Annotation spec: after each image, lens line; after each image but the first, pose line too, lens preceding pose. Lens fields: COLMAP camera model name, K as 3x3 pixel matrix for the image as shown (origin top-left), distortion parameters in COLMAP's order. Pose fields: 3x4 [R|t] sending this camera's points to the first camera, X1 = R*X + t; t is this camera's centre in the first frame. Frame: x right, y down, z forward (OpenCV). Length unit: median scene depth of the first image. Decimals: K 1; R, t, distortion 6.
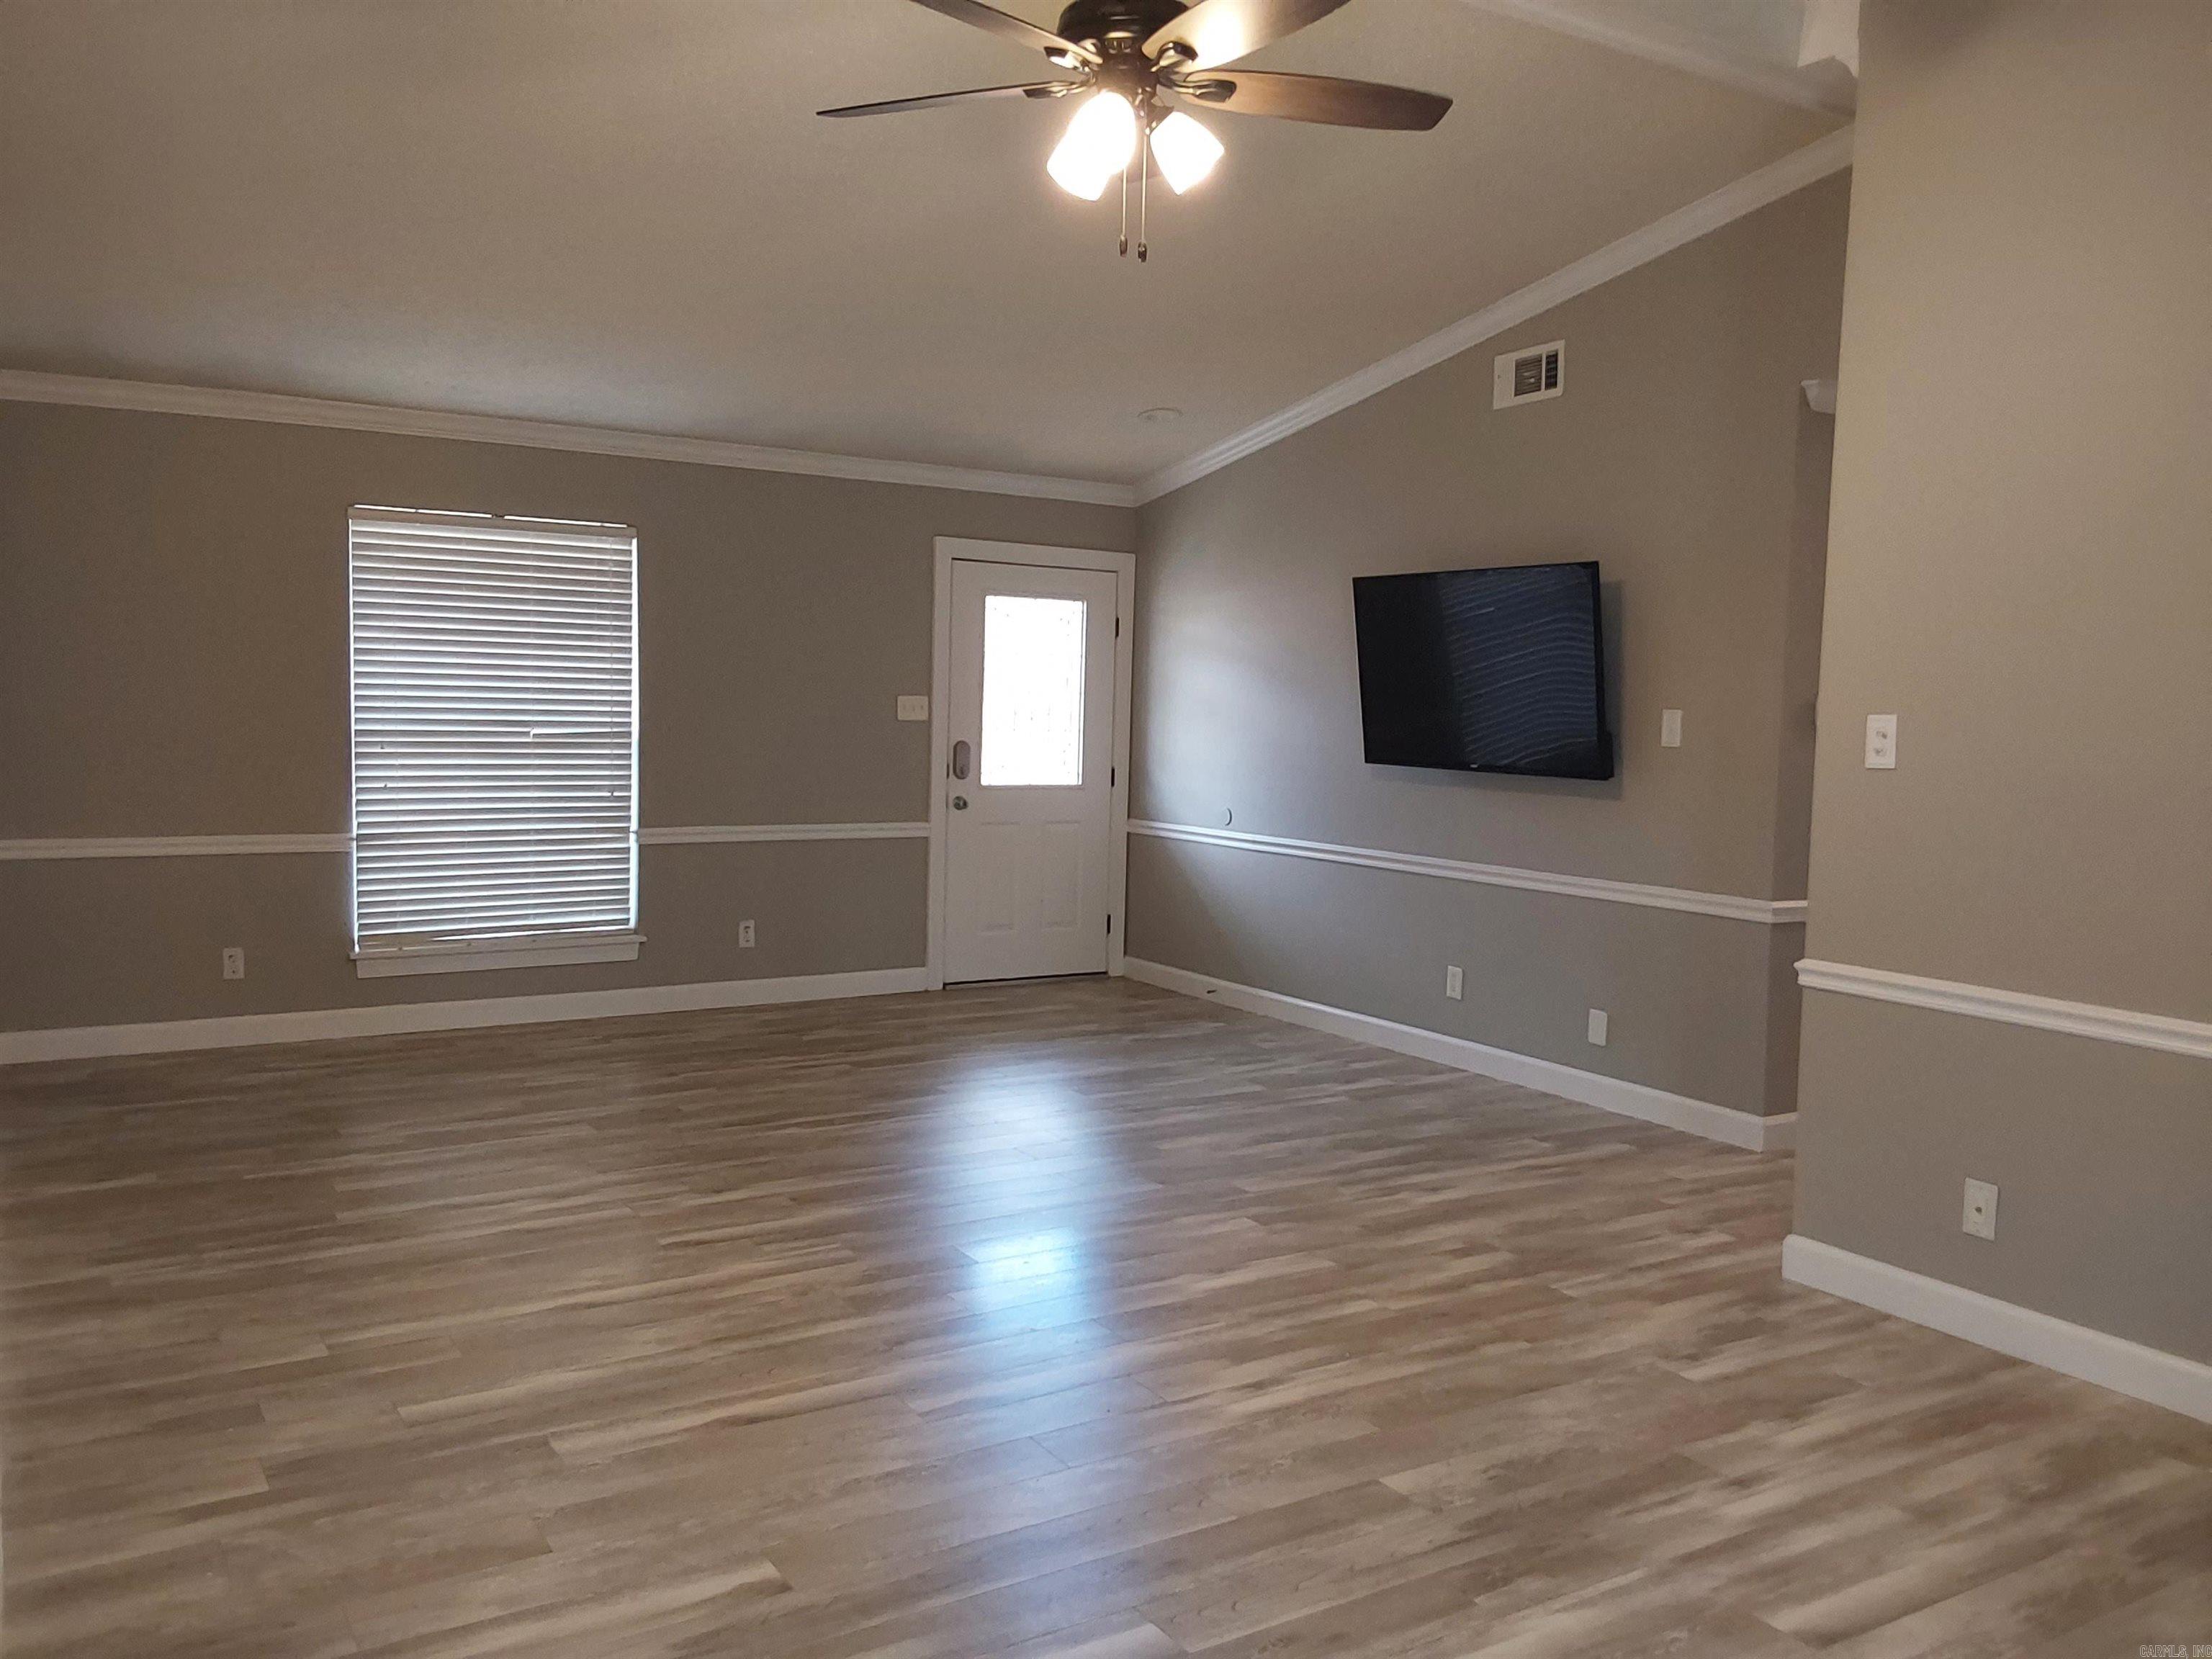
lens RADIAL K [[1760.8, 0, 1138.9], [0, 1760.8, 827.3], [0, 0, 1]] dist [0.111874, -0.168616]
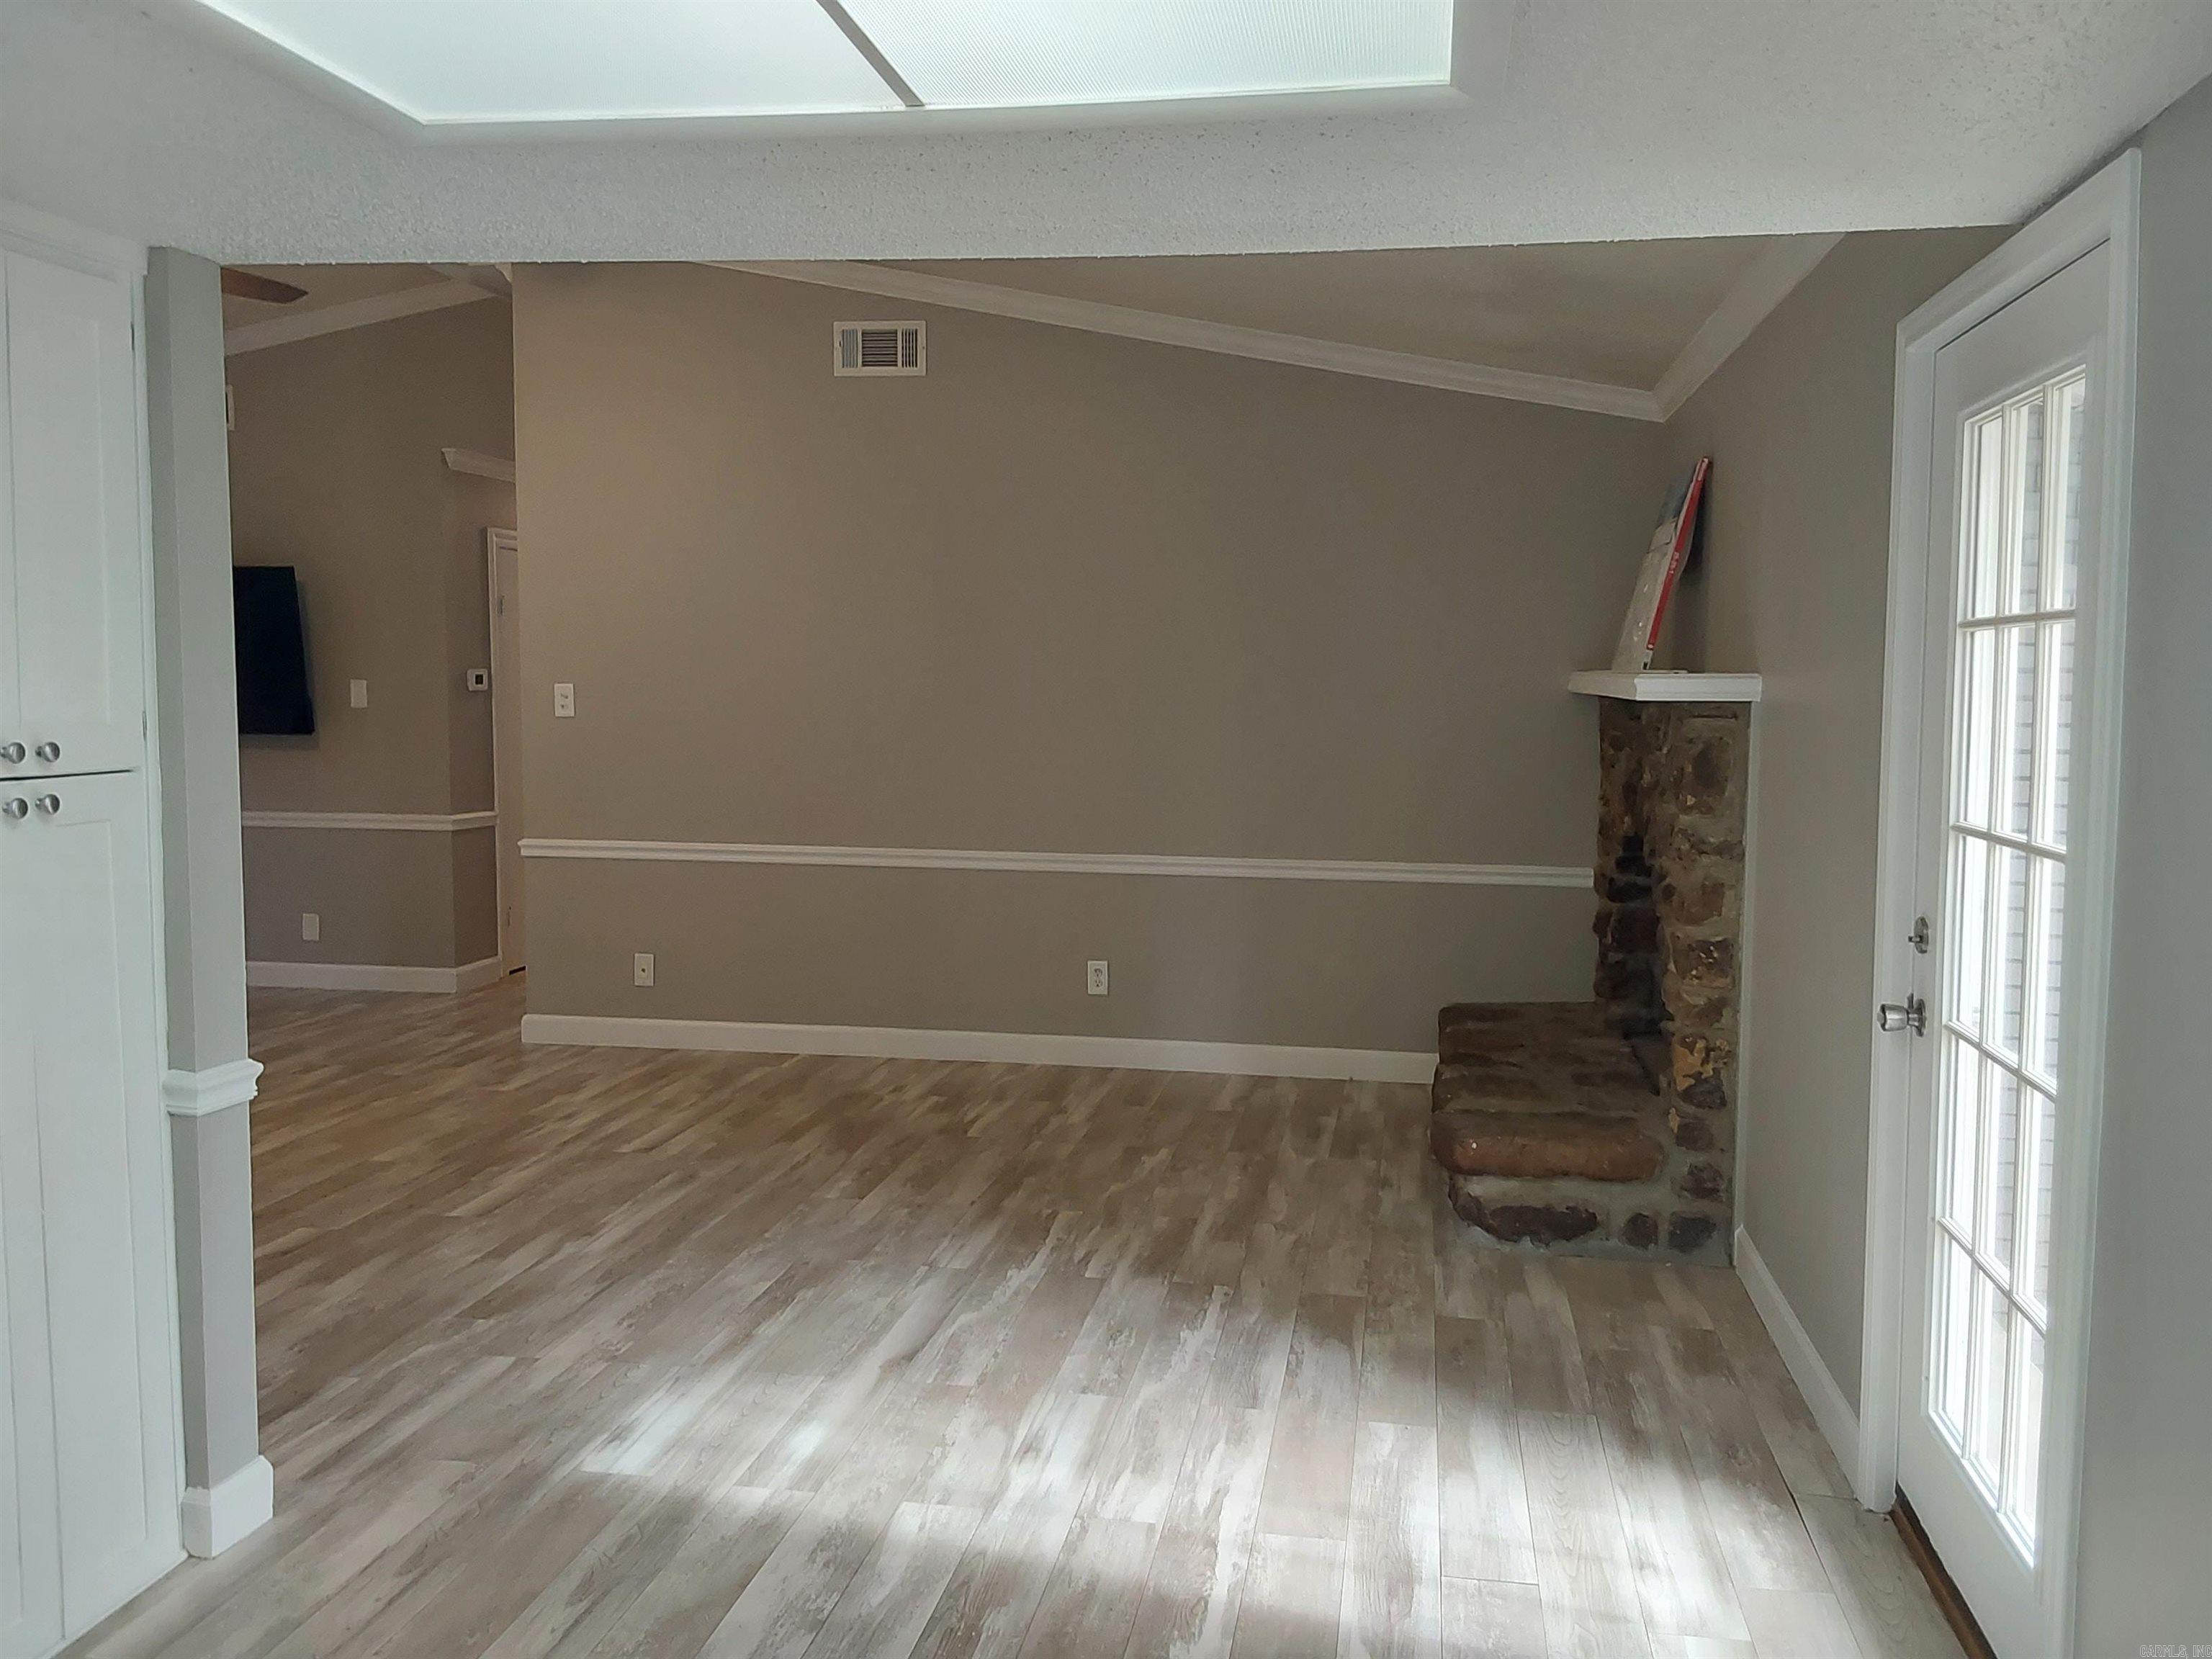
lens RADIAL K [[1813.9, 0, 1111.4], [0, 1813.9, 809.5], [0, 0, 1]] dist [0.071887, -0.004106]
pose [[0.678362, -0.072974, 0.731095, -0.385747], [0.063691, 0.997150, 0.040433, 0.013009], [-0.731962, 0.019136, 0.681076, -0.410801]]
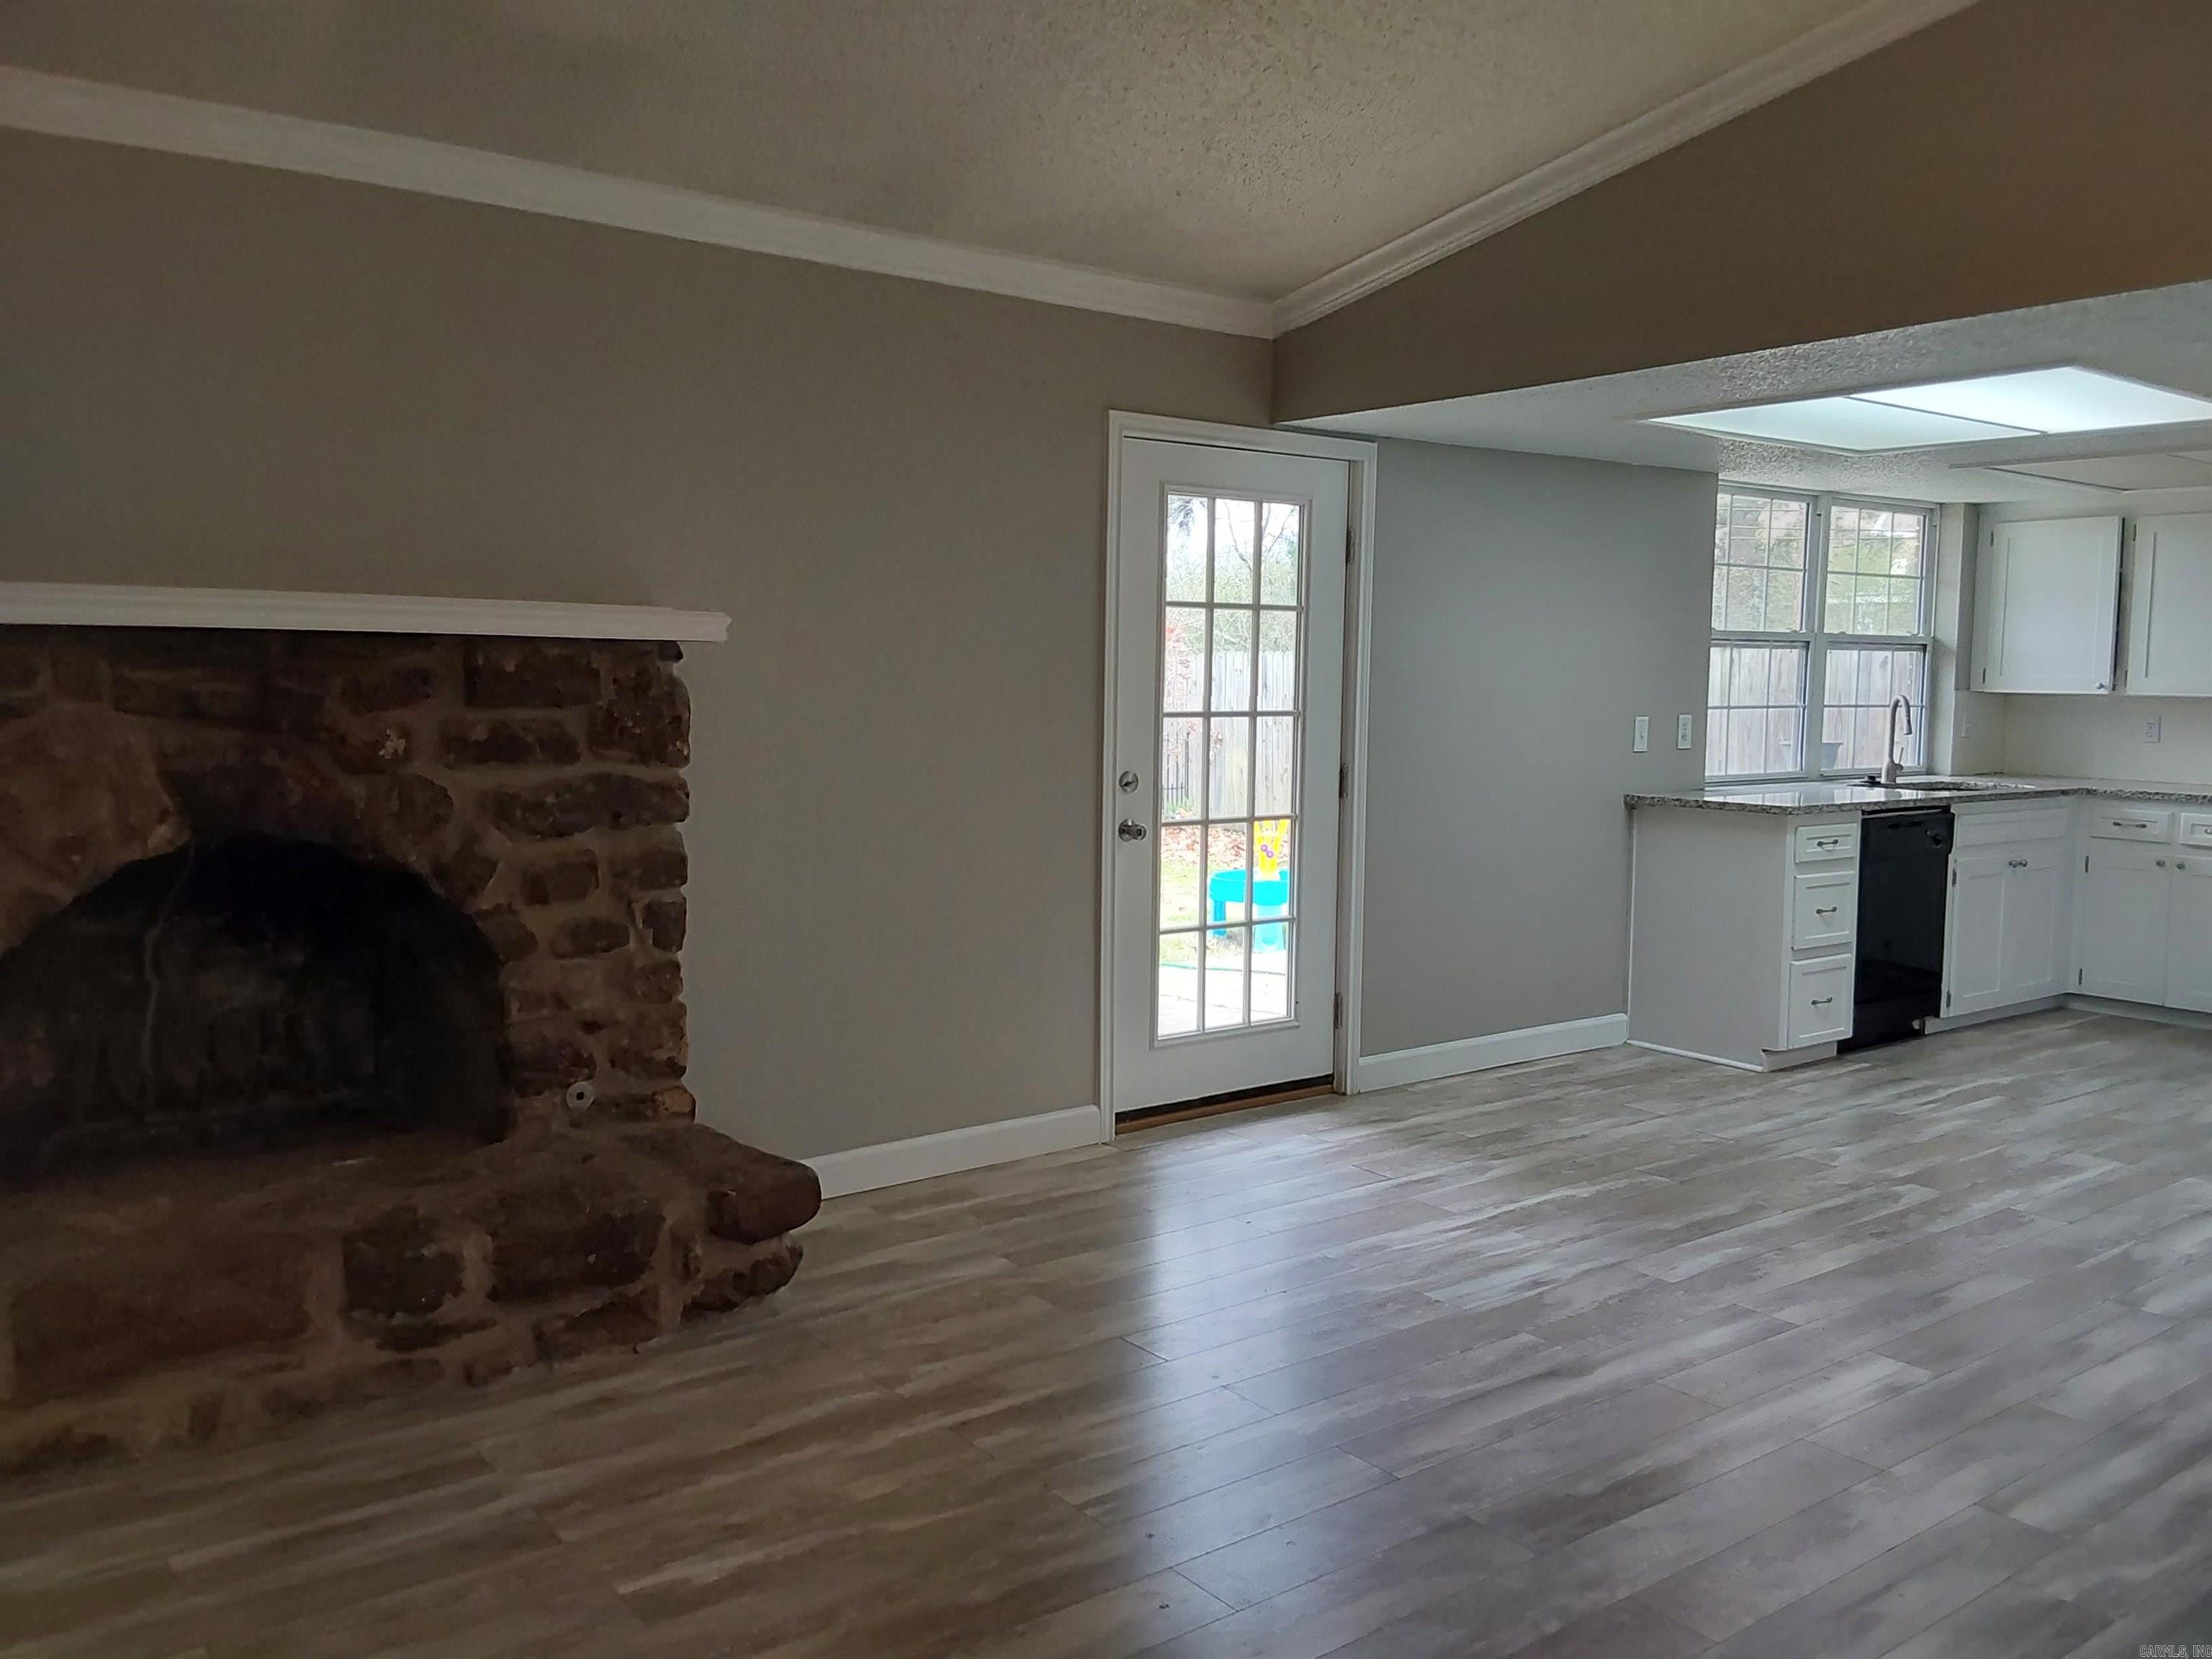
lens RADIAL K [[1788.2, 0, 1149.7], [0, 1788.2, 821.7], [0, 0, 1]] dist [0.093764, -0.122708]
pose [[-0.994380, -0.027763, -0.102169, 0.324414], [-0.044495, 0.985234, 0.165329, -0.048222], [0.096070, 0.168946, -0.980932, 0.797144]]
